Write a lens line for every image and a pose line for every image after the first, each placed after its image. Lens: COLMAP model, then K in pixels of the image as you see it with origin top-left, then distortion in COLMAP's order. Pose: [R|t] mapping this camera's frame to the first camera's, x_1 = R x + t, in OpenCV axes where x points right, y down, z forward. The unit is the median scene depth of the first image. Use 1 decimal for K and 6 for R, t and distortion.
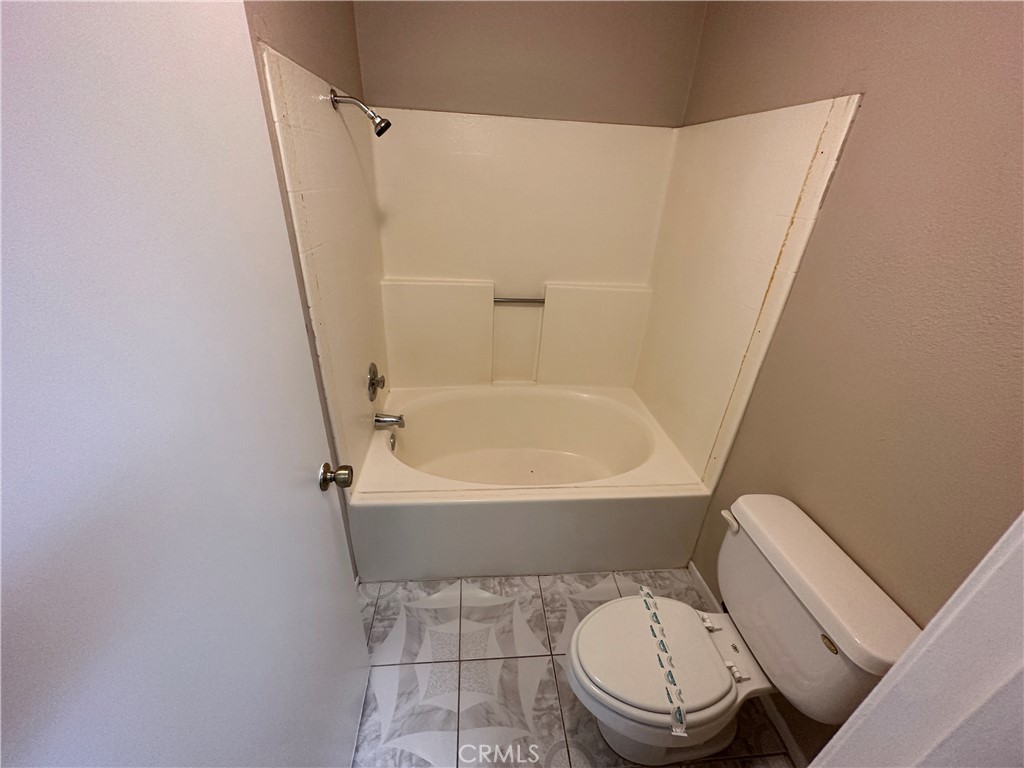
lens RADIAL K [[409.9, 0, 509.7], [0, 409.9, 384.6], [0, 0, 1]] dist [-0.001590, 0.000675]
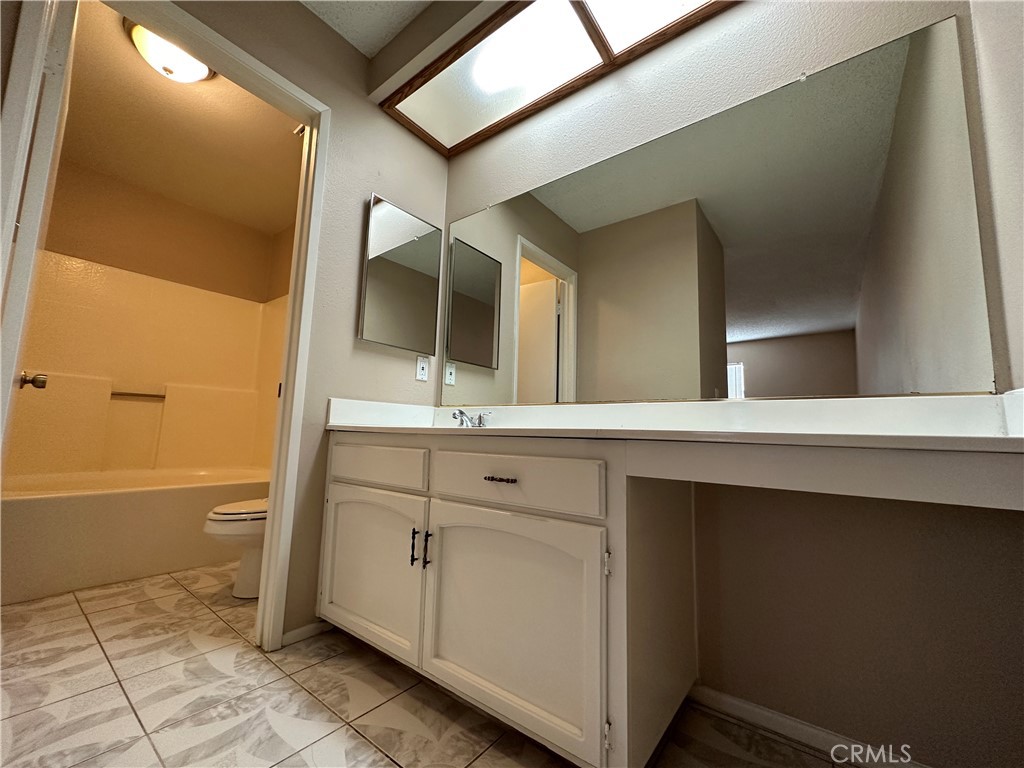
lens RADIAL K [[409.9, 0, 512.1], [0, 409.9, 386.1], [0, 0, 1]] dist [-0.001590, 0.000675]
pose [[0.679530, 0.054904, 0.731590, -0.150122], [0.344217, 0.856763, -0.384021, 0.803122], [-0.647884, 0.512780, 0.563297, -0.570095]]
